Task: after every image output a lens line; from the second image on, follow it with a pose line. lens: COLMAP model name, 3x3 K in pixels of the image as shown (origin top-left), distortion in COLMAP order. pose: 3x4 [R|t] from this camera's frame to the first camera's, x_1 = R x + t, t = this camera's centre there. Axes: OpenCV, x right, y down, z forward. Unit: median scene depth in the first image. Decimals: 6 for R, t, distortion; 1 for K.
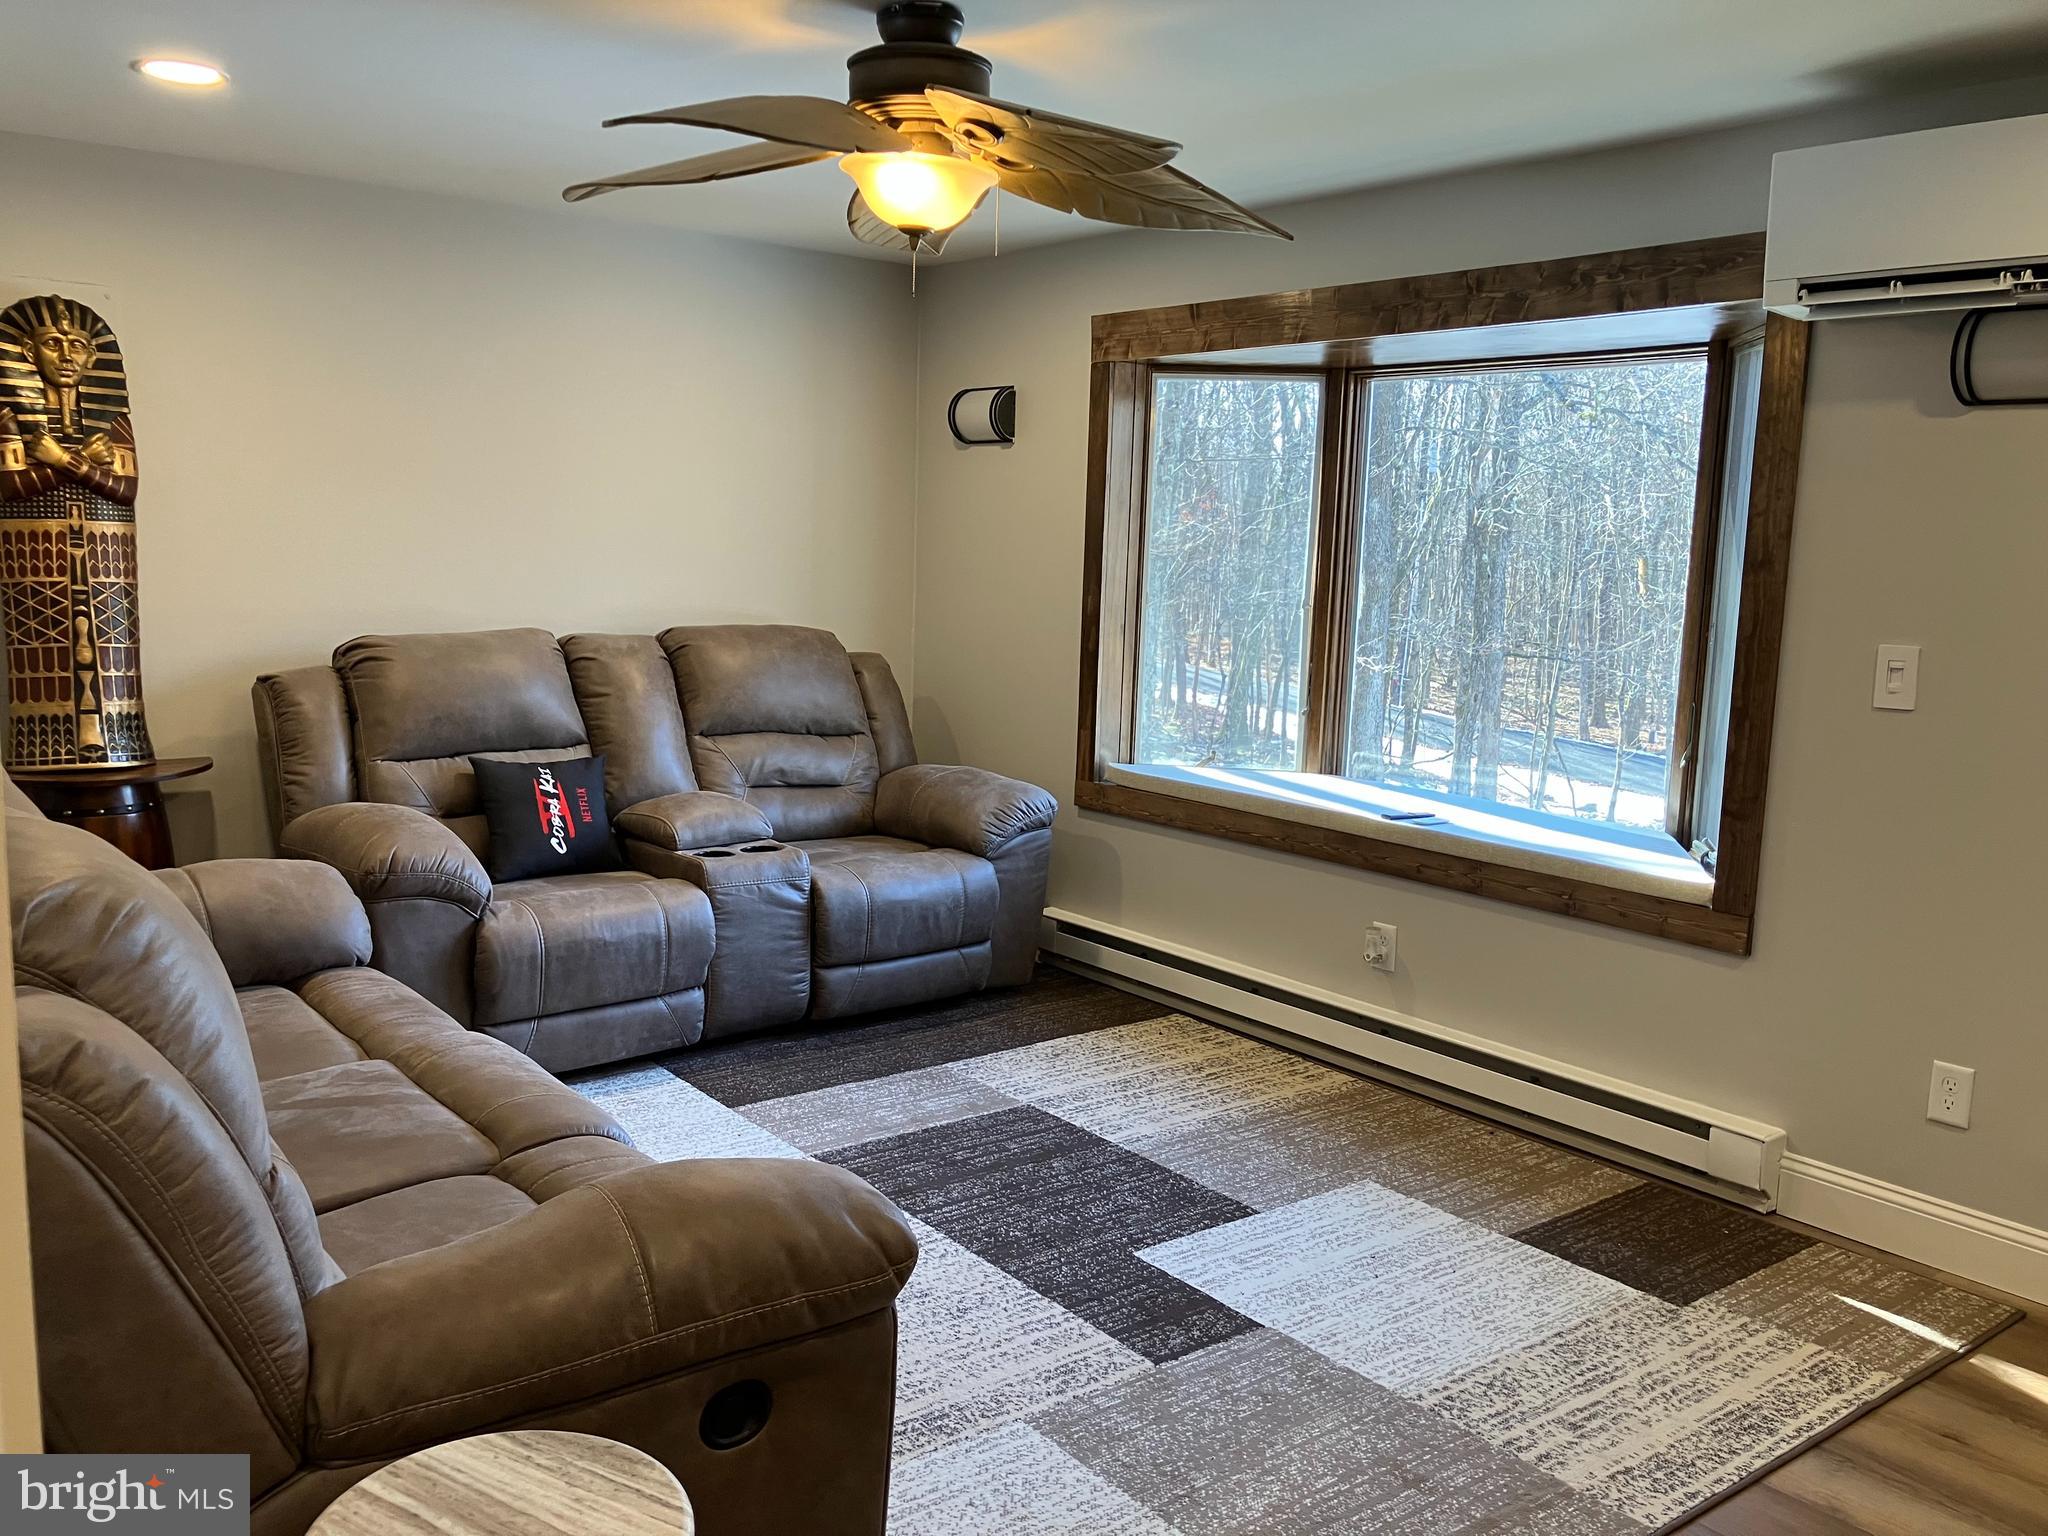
lens RADIAL K [[1690.1, 0, 1032.5], [0, 1690.1, 776.3], [0, 0, 1]] dist [0.024906, -0.027326]
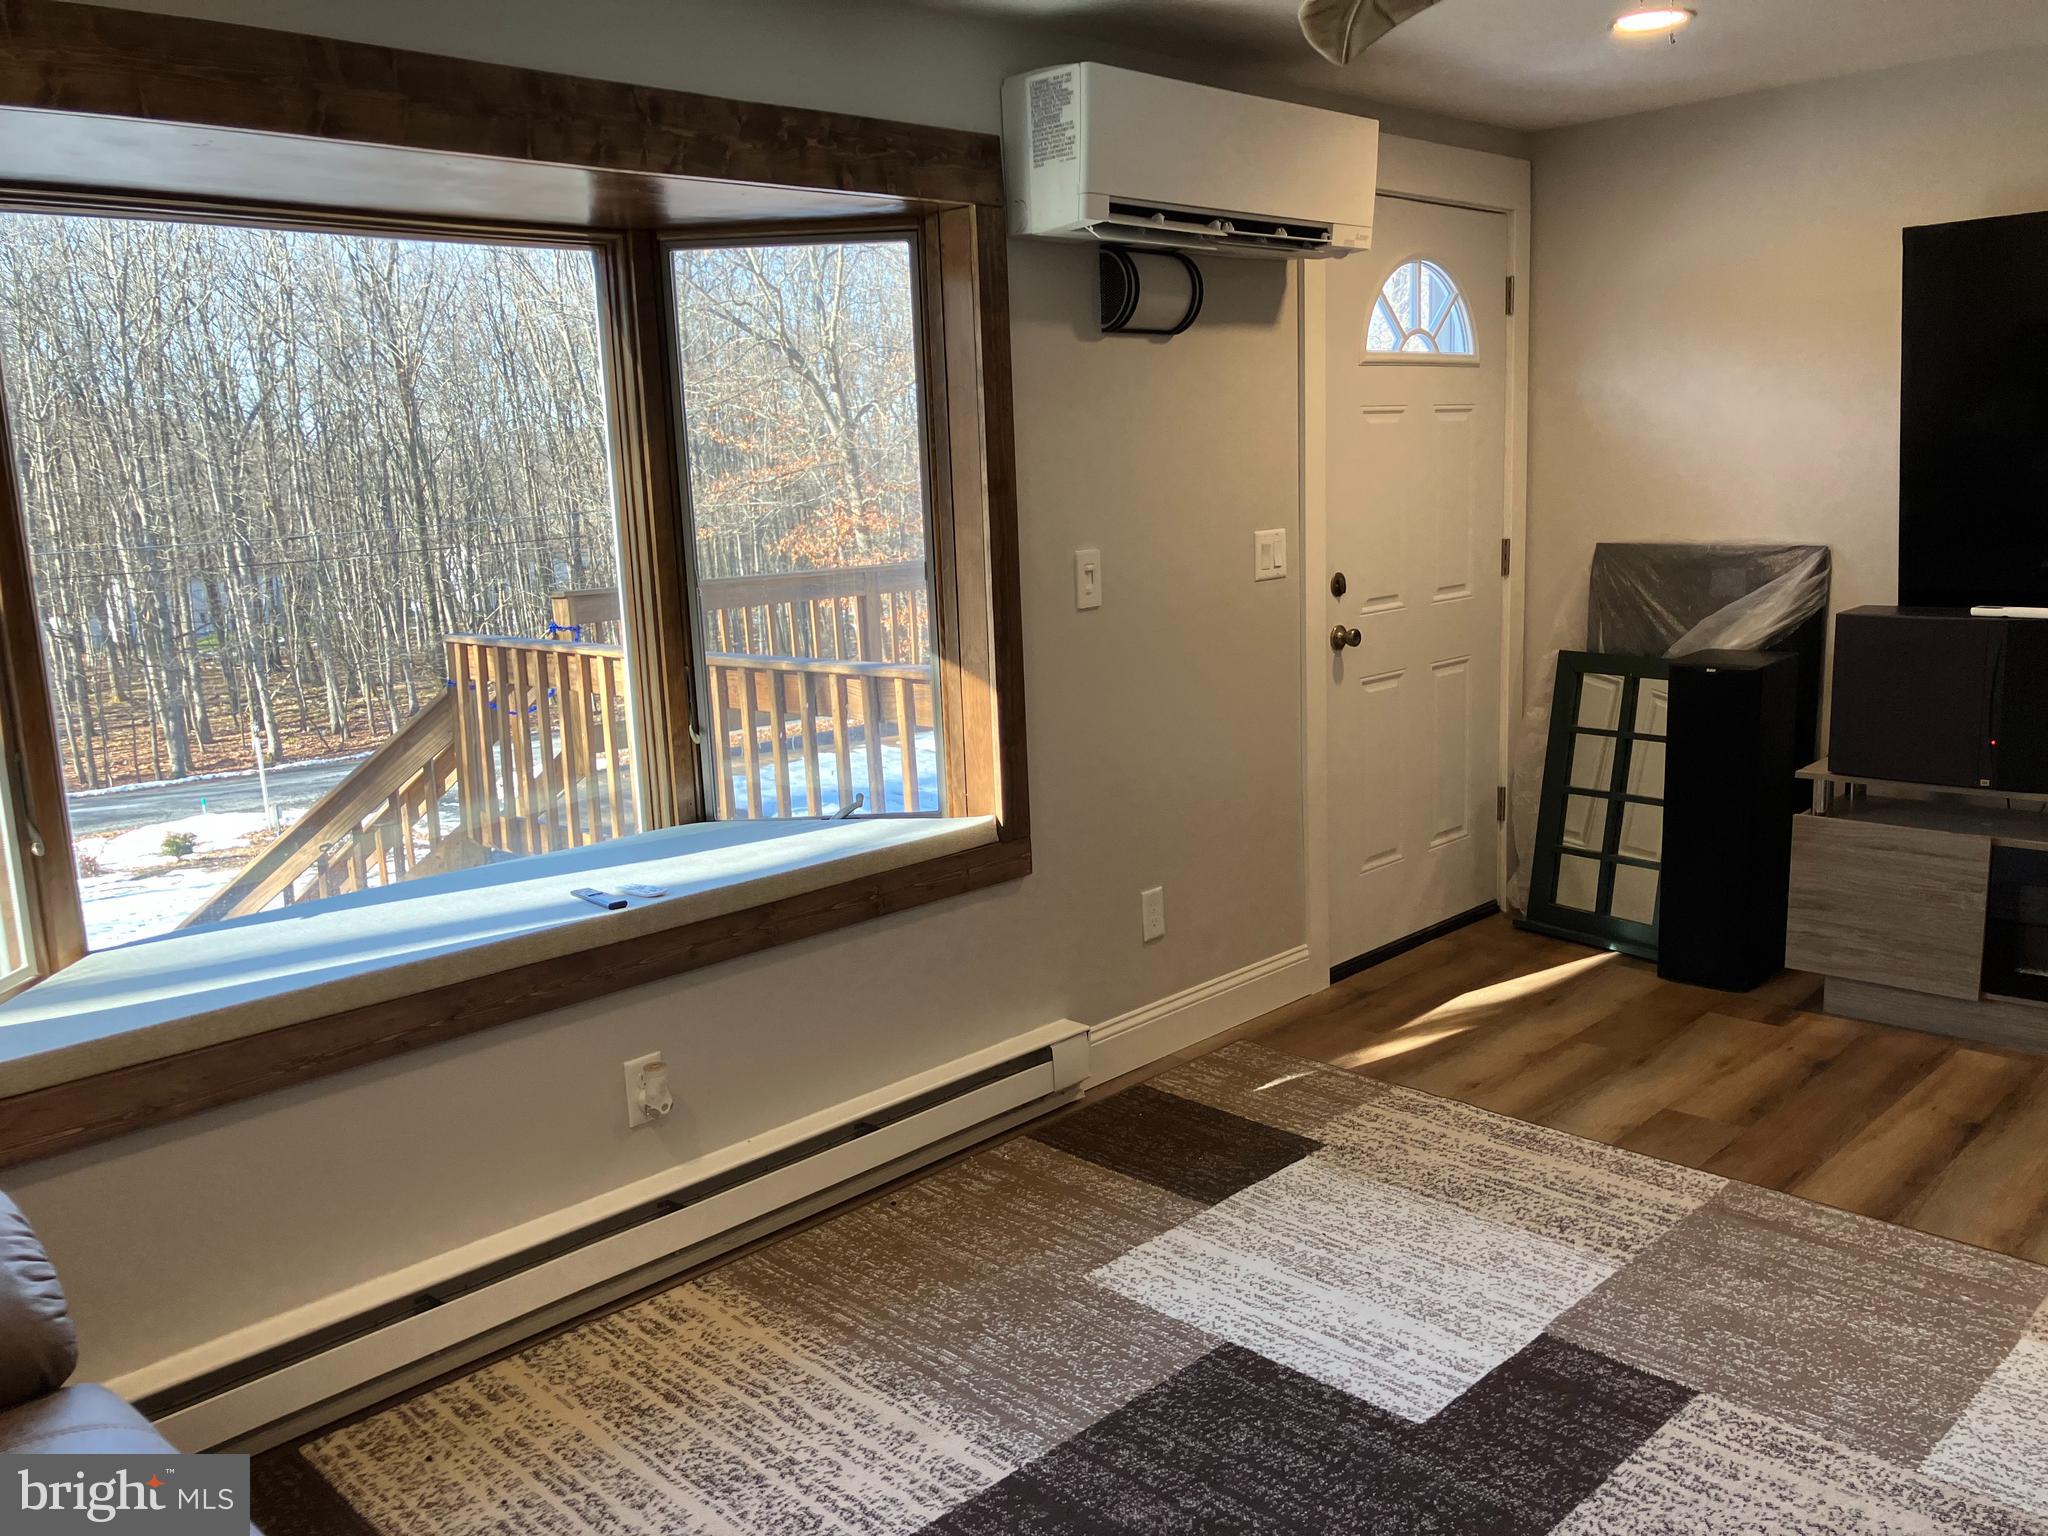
lens RADIAL K [[1690.1, 0, 1016.6], [0, 1690.1, 757.1], [0, 0, 1]] dist [0.024906, -0.027326]
pose [[-0.116431, -0.194085, 0.974051, -0.466519], [0.181600, 0.960028, 0.212998, -0.151131], [-0.976455, 0.201687, -0.076531, 0.927284]]
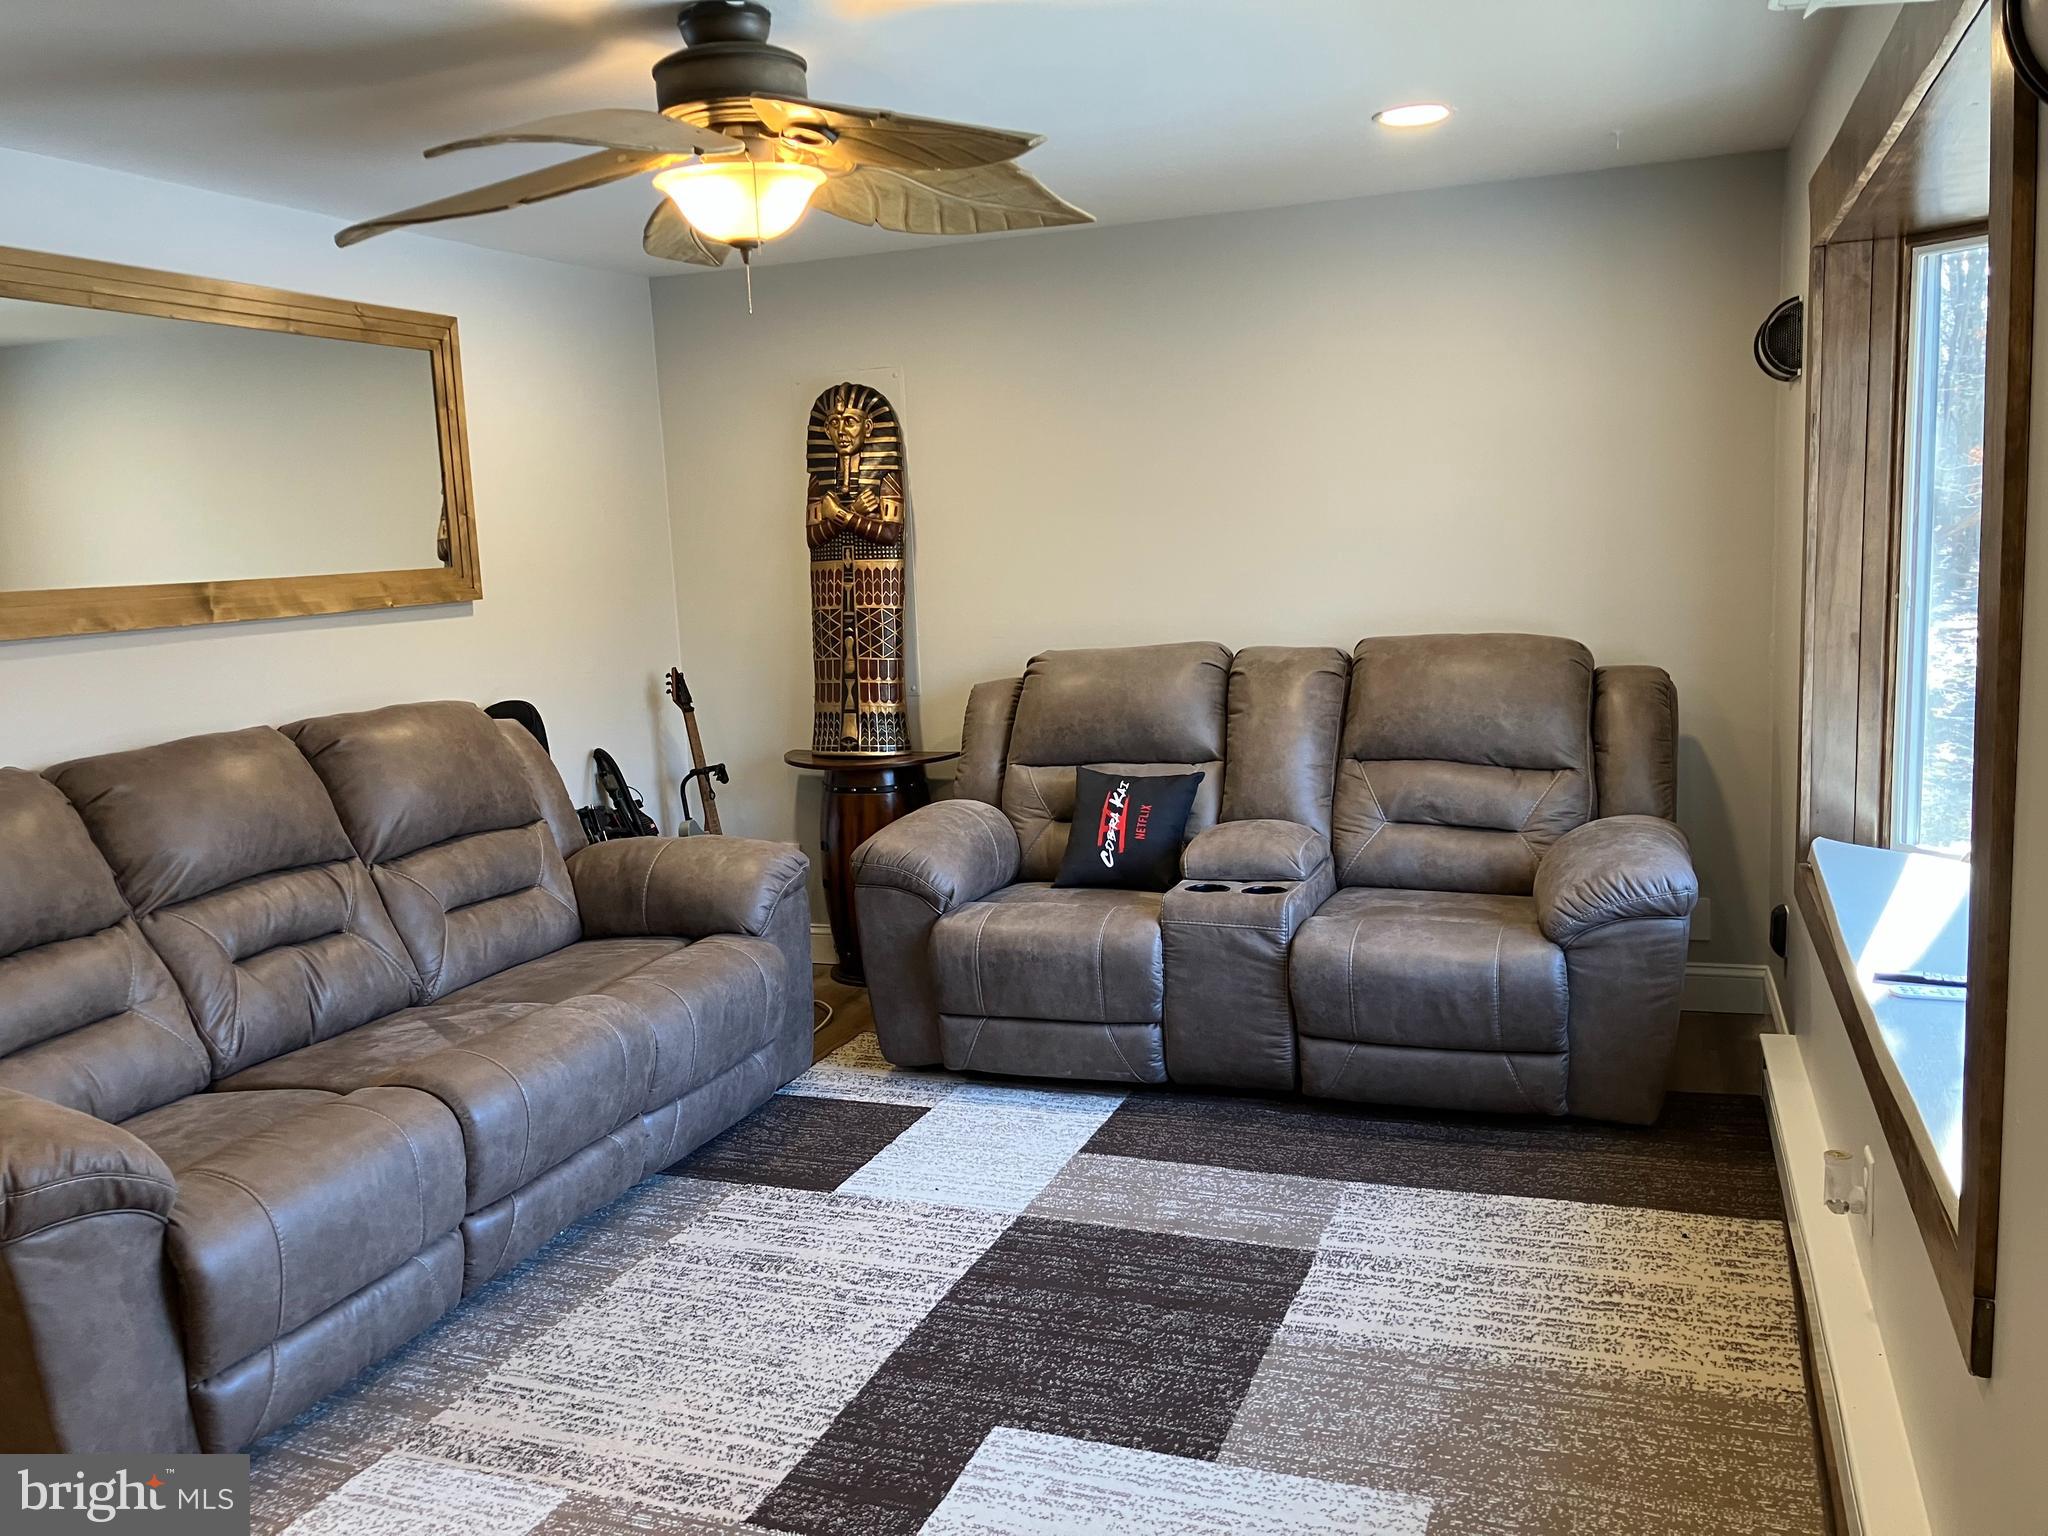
lens RADIAL K [[1690.1, 0, 952.1], [0, 1690.1, 763.7], [0, 0, 1]] dist [0.024906, -0.027326]
pose [[0.485428, 0.063177, -0.871991, 0.584547], [-0.062153, 0.997356, 0.037661, -0.051297], [0.872064, 0.035915, 0.488072, 0.453973]]
